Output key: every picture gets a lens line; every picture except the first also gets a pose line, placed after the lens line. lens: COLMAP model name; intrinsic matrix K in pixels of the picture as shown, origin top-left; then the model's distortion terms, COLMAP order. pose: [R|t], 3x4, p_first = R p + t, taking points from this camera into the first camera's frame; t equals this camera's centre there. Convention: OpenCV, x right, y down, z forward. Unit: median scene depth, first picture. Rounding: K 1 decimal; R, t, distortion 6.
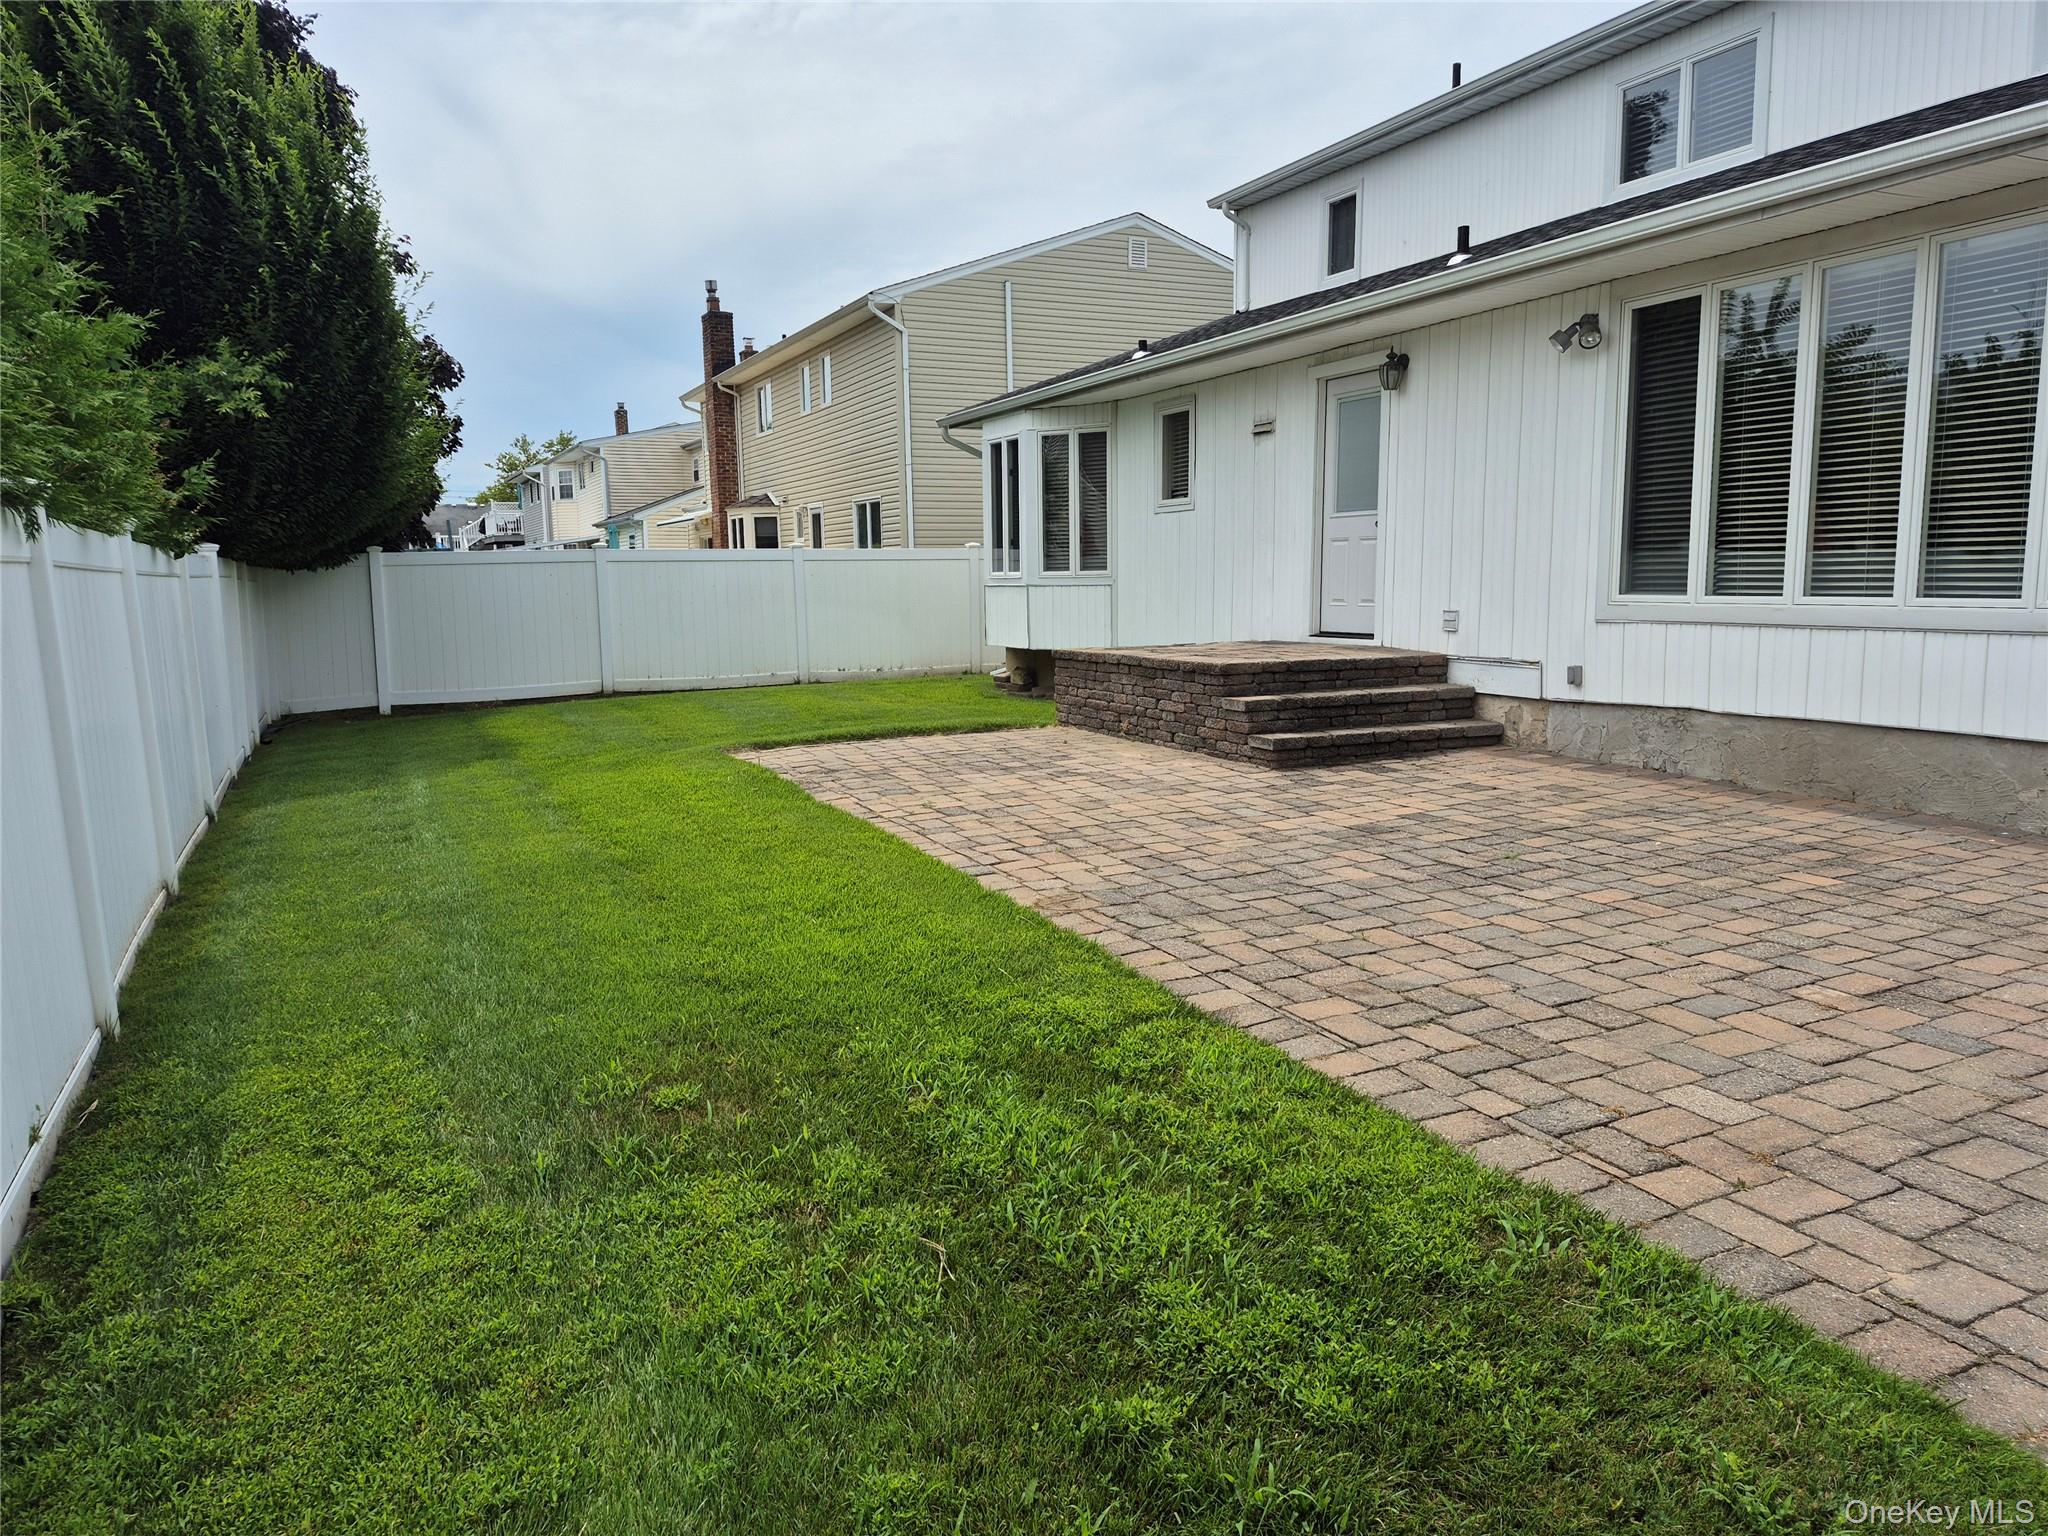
lens RADIAL K [[1422.7, 0, 1021.5], [0, 1422.7, 774.8], [0, 0, 1]] dist [0.077959, -0.080709]
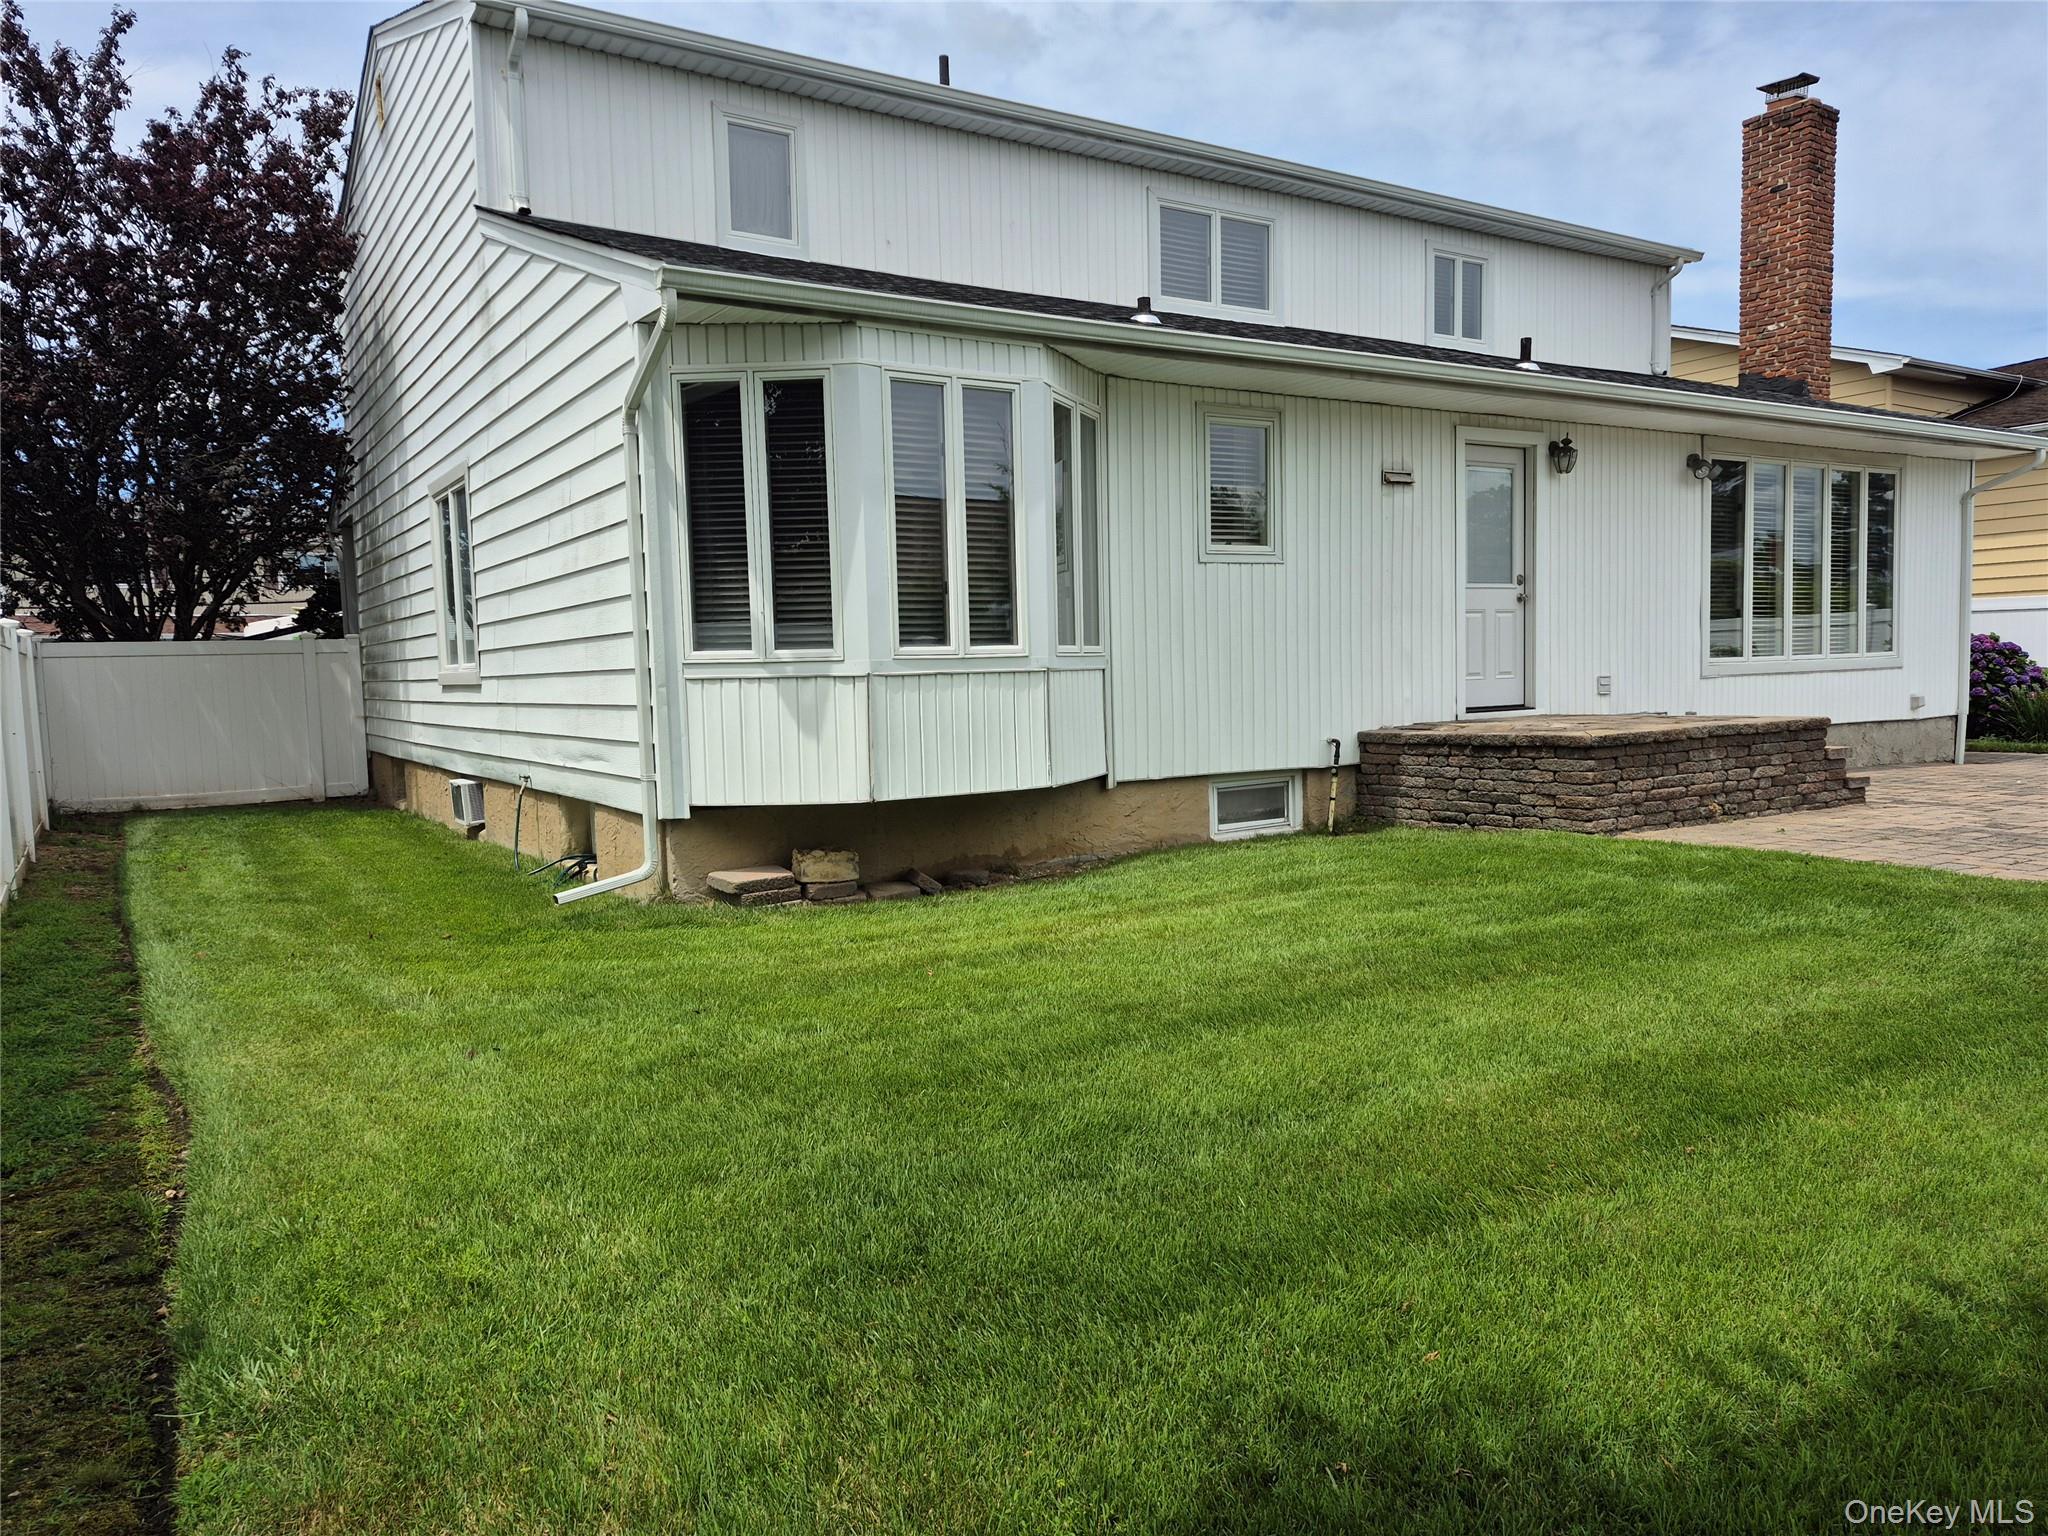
lens RADIAL K [[1422.7, 0, 1020.9], [0, 1422.7, 776.9], [0, 0, 1]] dist [0.077959, -0.080709]
pose [[-0.131676, -0.056572, 0.989677, -0.671312], [0.166136, 0.982990, 0.078294, -0.174419], [-0.977272, 0.174730, -0.120038, 1.380887]]
